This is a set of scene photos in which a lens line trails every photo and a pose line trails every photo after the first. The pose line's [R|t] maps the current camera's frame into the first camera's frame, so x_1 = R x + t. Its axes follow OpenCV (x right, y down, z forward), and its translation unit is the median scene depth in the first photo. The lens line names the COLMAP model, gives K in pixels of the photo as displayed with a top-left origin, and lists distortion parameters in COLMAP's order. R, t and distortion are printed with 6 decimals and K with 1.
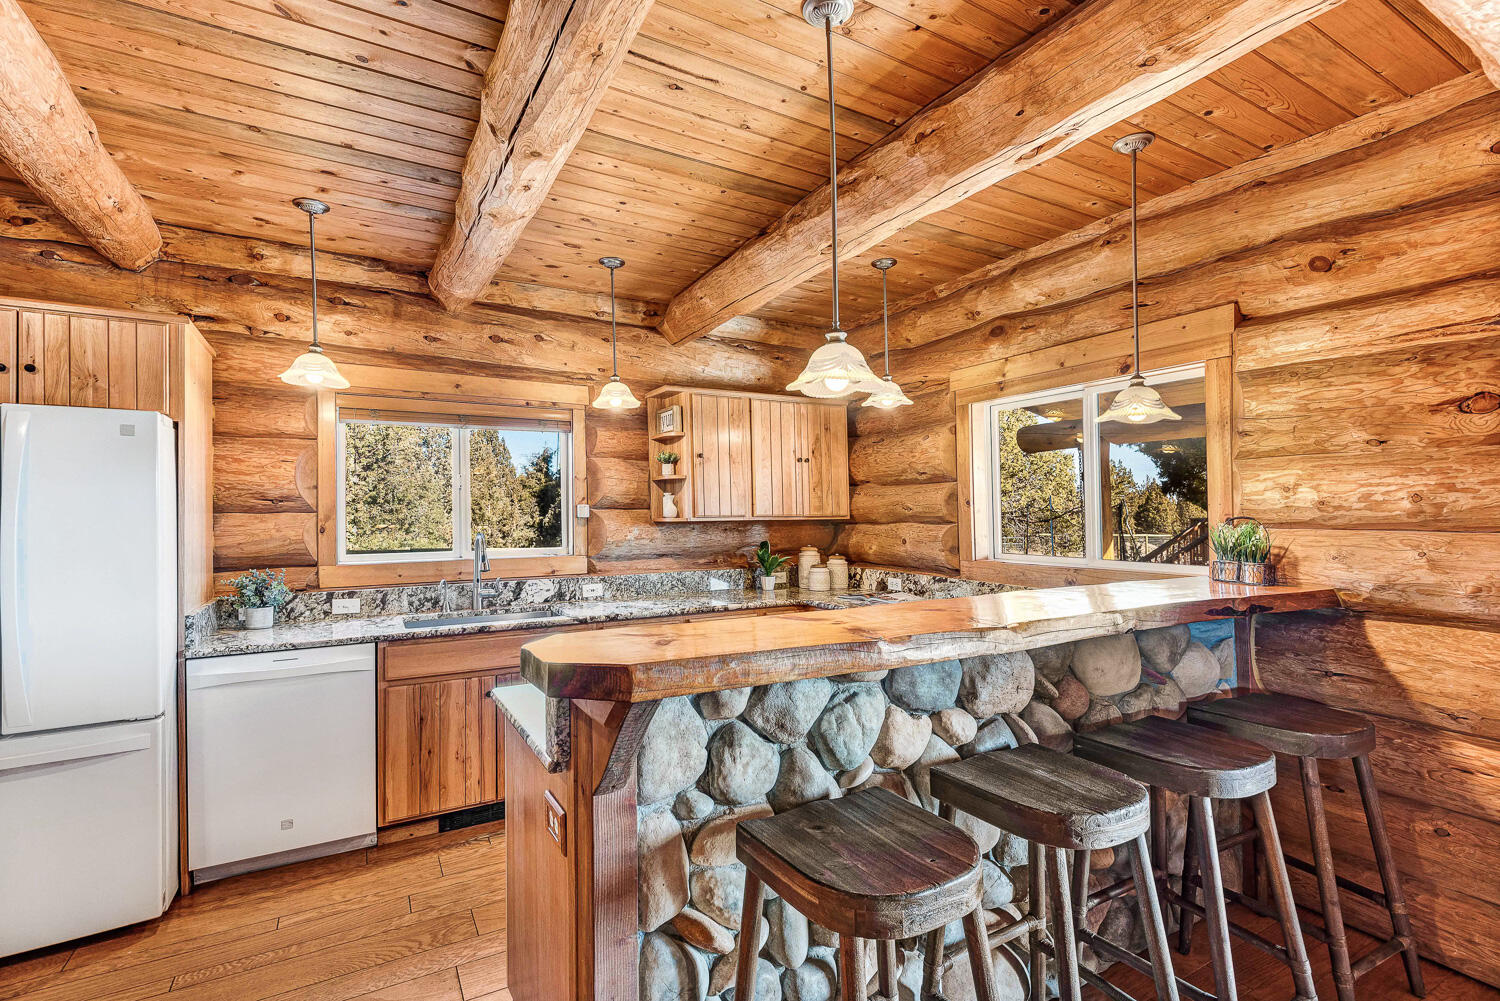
lens RADIAL K [[695.3, 0, 761.1], [0, 695.3, 508.8], [0, 0, 1]] dist [0.012243, -0.008605]
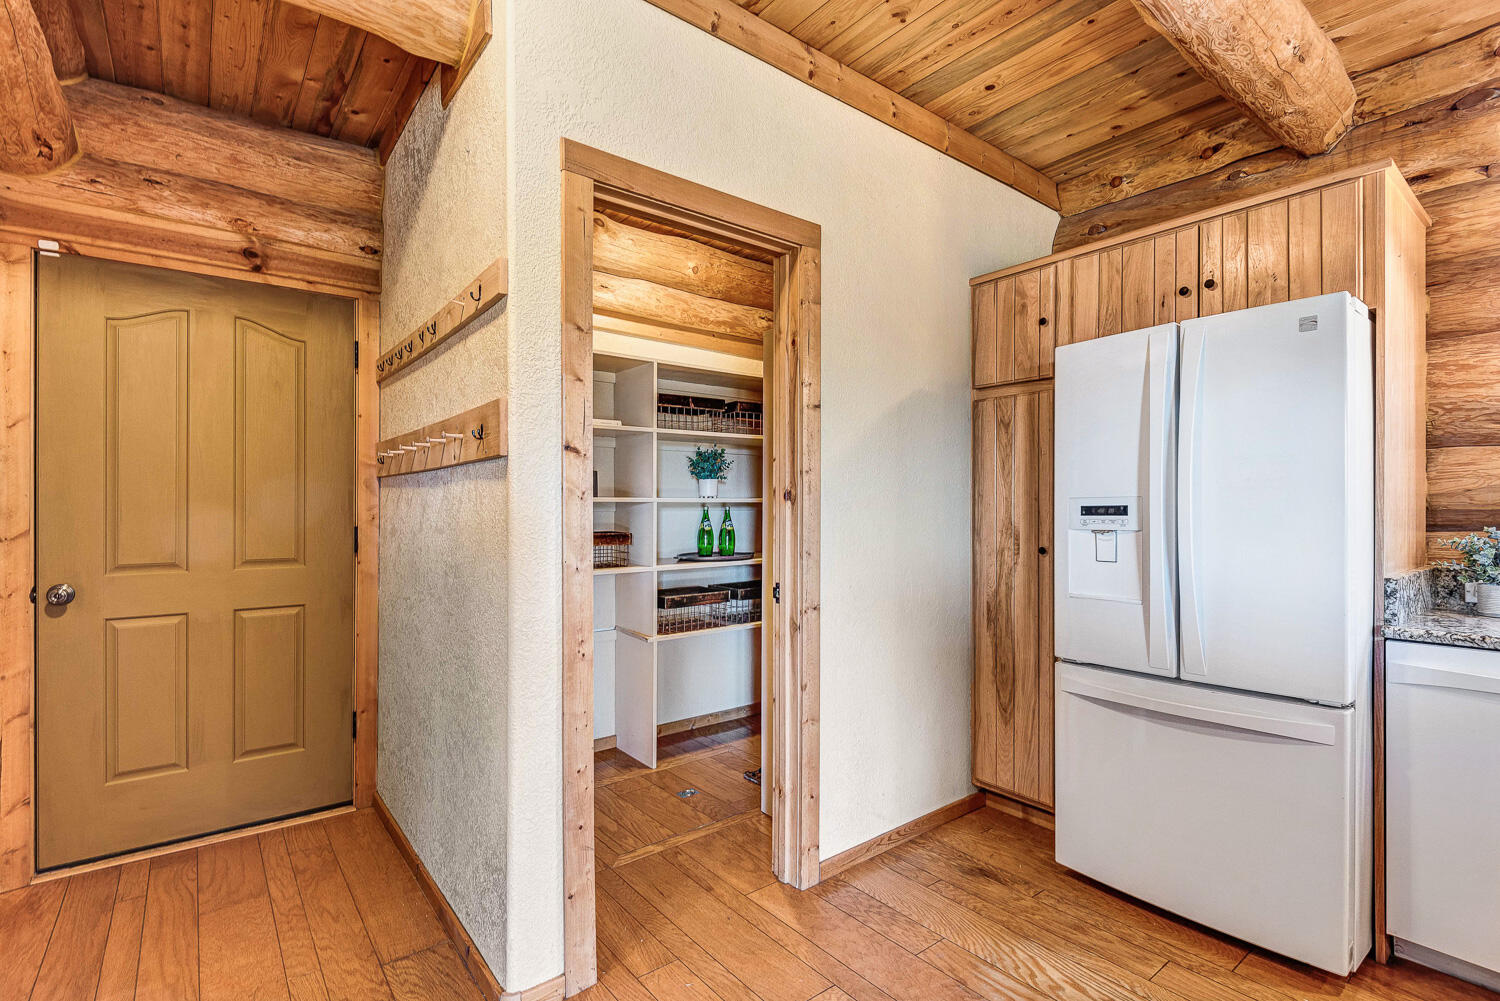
lens RADIAL K [[695.3, 0, 774.7], [0, 695.3, 512.8], [0, 0, 1]] dist [0.012243, -0.008605]
pose [[0.156014, 0.007048, -0.987730, -0.178173], [0.001822, 0.999971, 0.007423, 0.066388], [0.987753, -0.002958, 0.155997, 0.224006]]
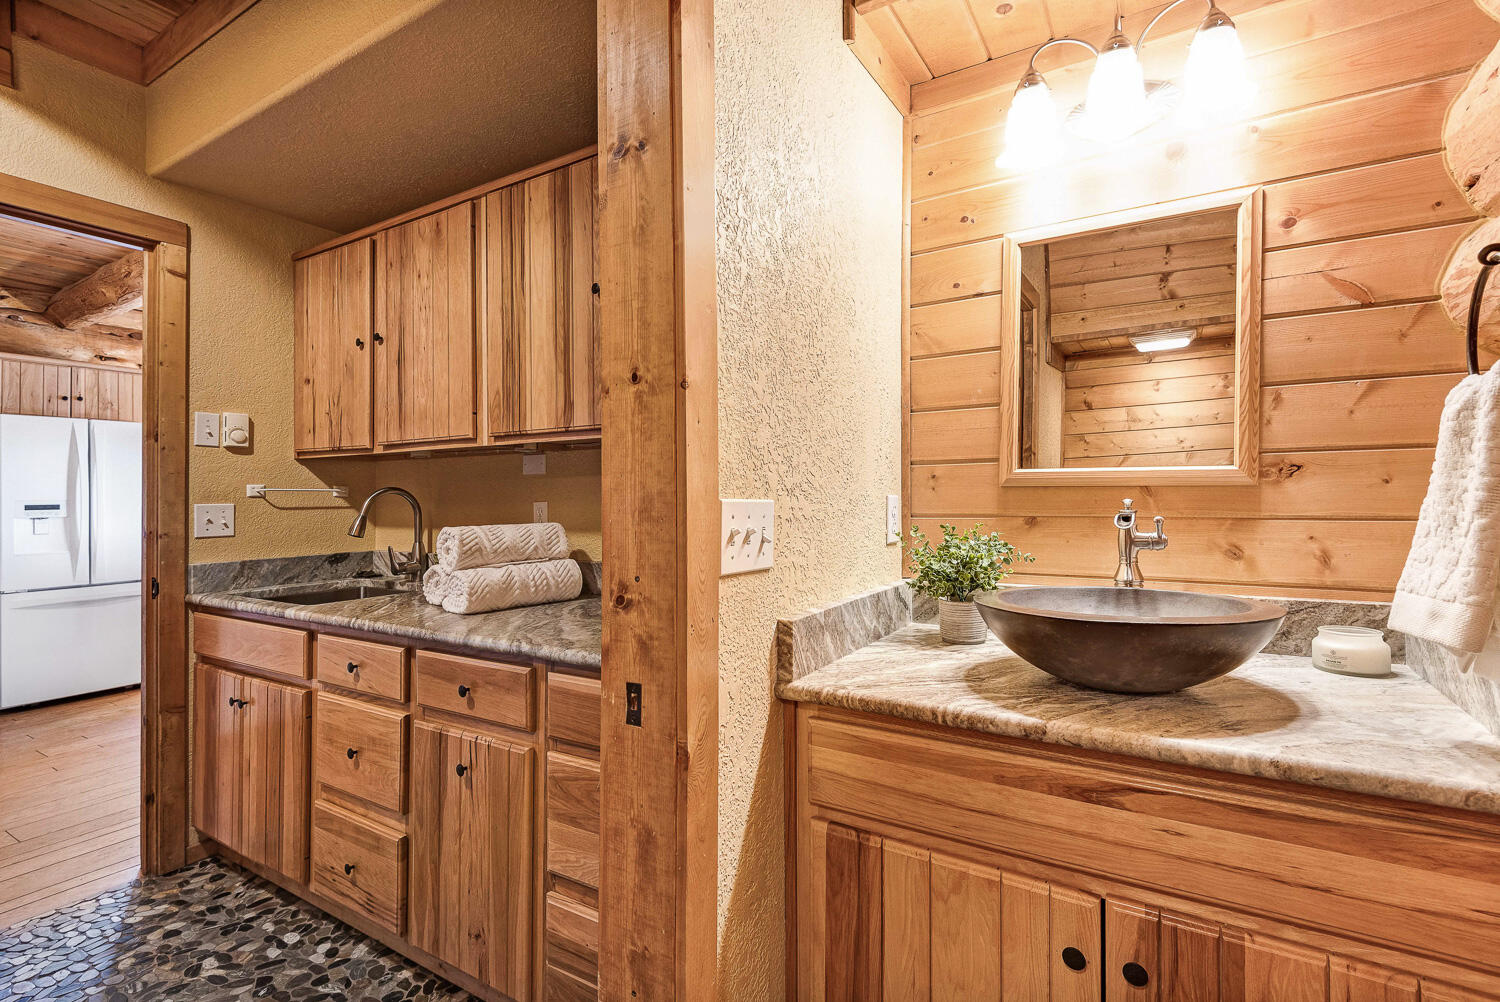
lens RADIAL K [[695.3, 0, 750.4], [0, 695.3, 493.4], [0, 0, 1]] dist [0.012243, -0.008605]
pose [[0.872771, 0.000694, 0.488130, -0.280062], [-0.007253, 0.999907, 0.011549, 0.017280], [-0.488076, -0.013620, 0.872695, -1.186125]]
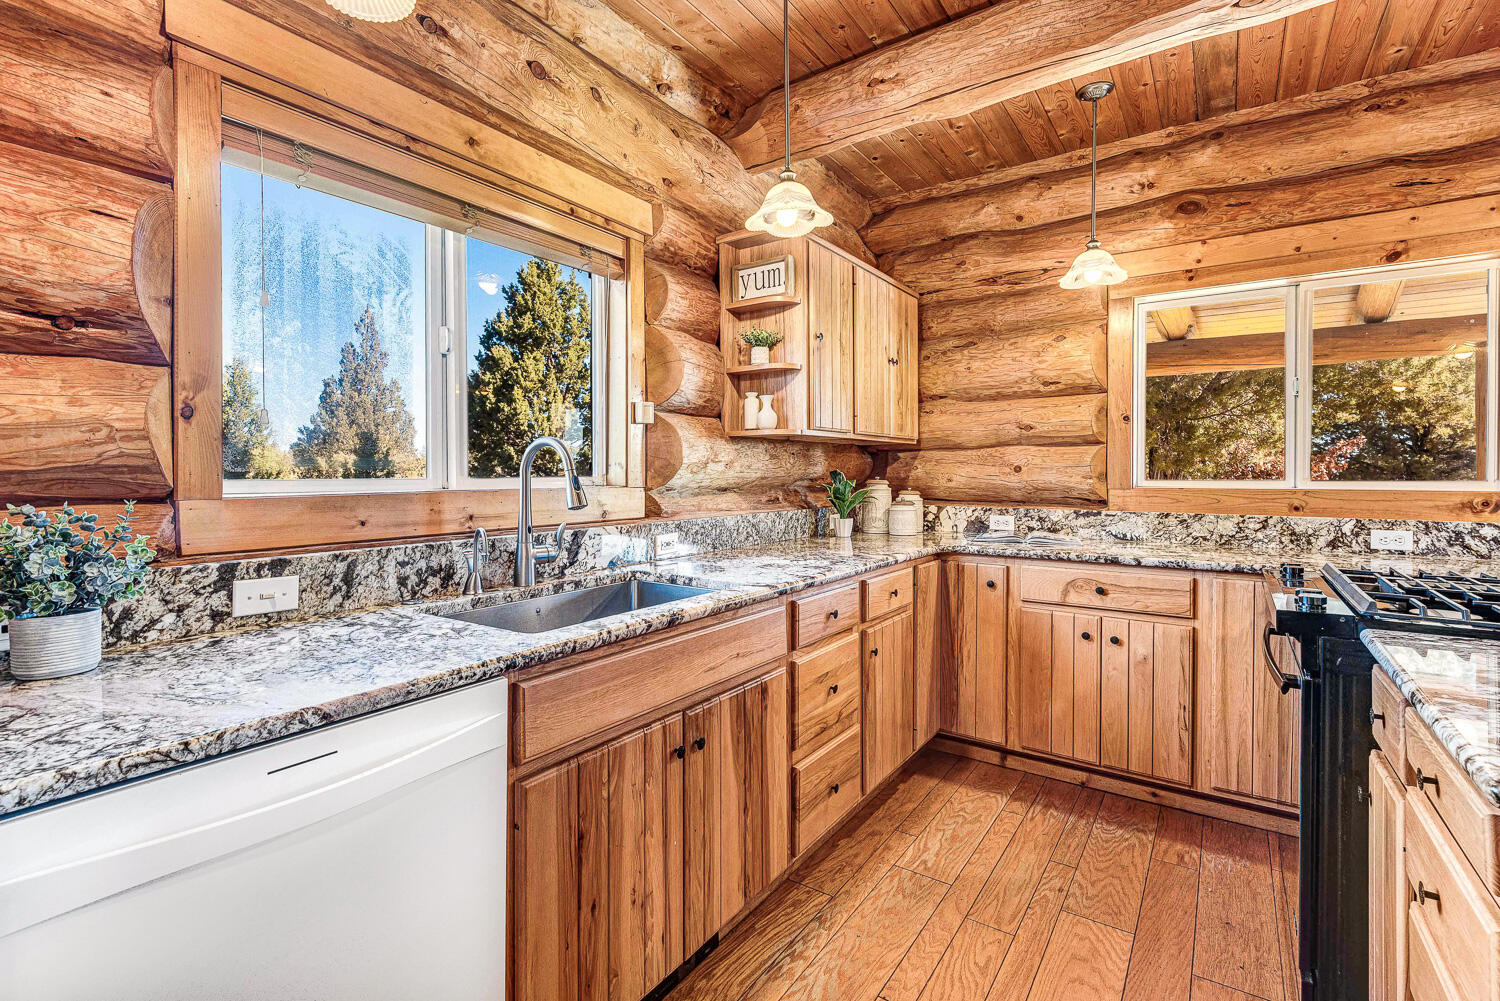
lens RADIAL K [[695.3, 0, 743.2], [0, 695.3, 482.7], [0, 0, 1]] dist [0.012243, -0.008605]
pose [[0.902202, -0.000963, 0.431313, -0.549571], [-0.005419, 0.999893, 0.013568, 0.068977], [-0.431280, -0.014579, 0.902101, 0.533235]]
